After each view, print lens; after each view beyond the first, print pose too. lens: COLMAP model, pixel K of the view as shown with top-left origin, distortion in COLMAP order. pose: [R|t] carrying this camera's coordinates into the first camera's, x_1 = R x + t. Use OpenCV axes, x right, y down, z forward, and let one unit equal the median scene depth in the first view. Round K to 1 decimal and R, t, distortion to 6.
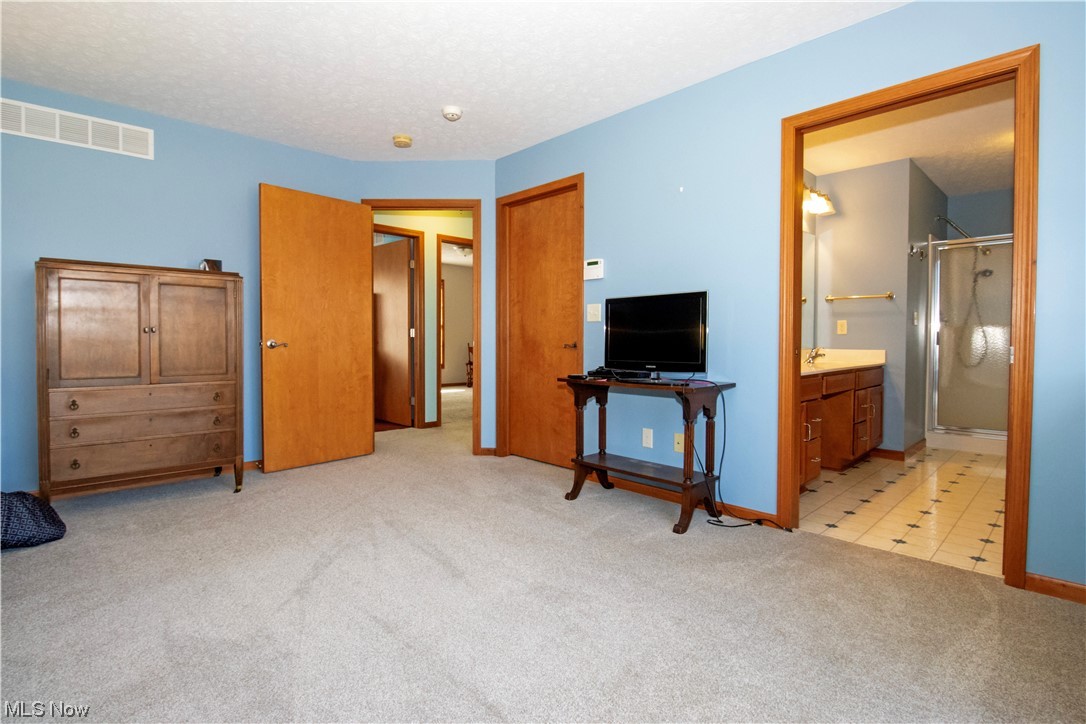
lens RADIAL K [[529.7, 0, 539.9], [0, 529.7, 357.0], [0, 0, 1]] dist [0.001035, -0.001584]
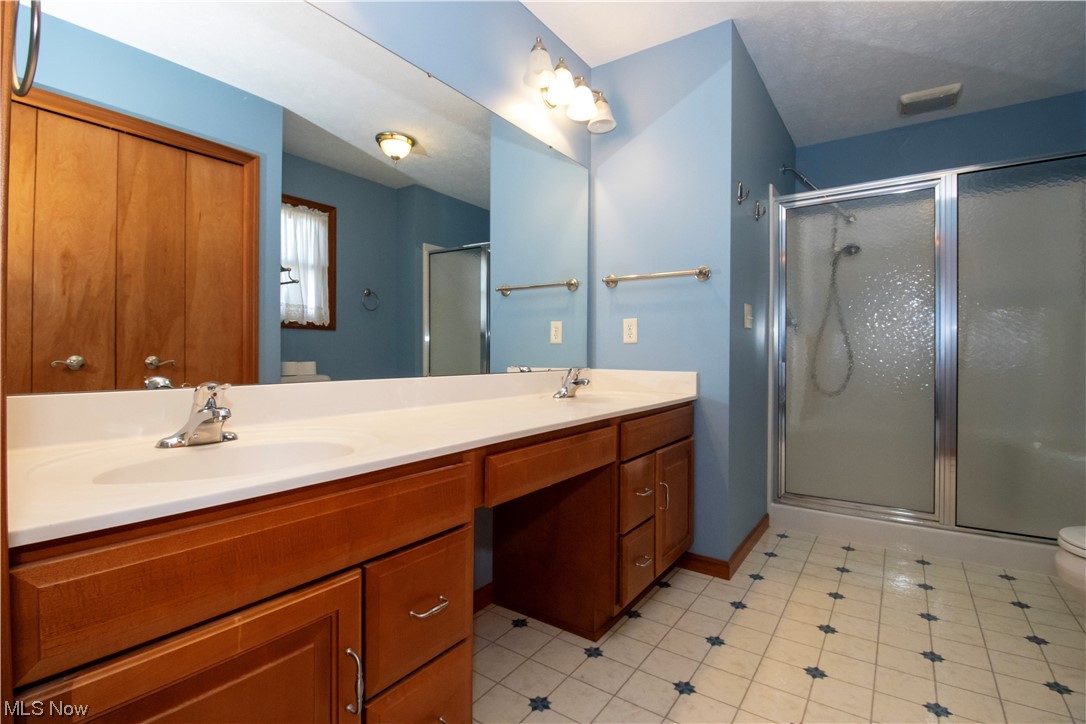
lens RADIAL K [[514.4, 0, 545.6], [0, 514.4, 359.5], [0, 0, 1]] dist [0.001412, 0.000196]
pose [[0.980608, 0.004015, 0.195939, 0.373275], [0.001154, 0.999654, -0.026263, -0.011642], [-0.195977, 0.025980, 0.980264, 0.482954]]
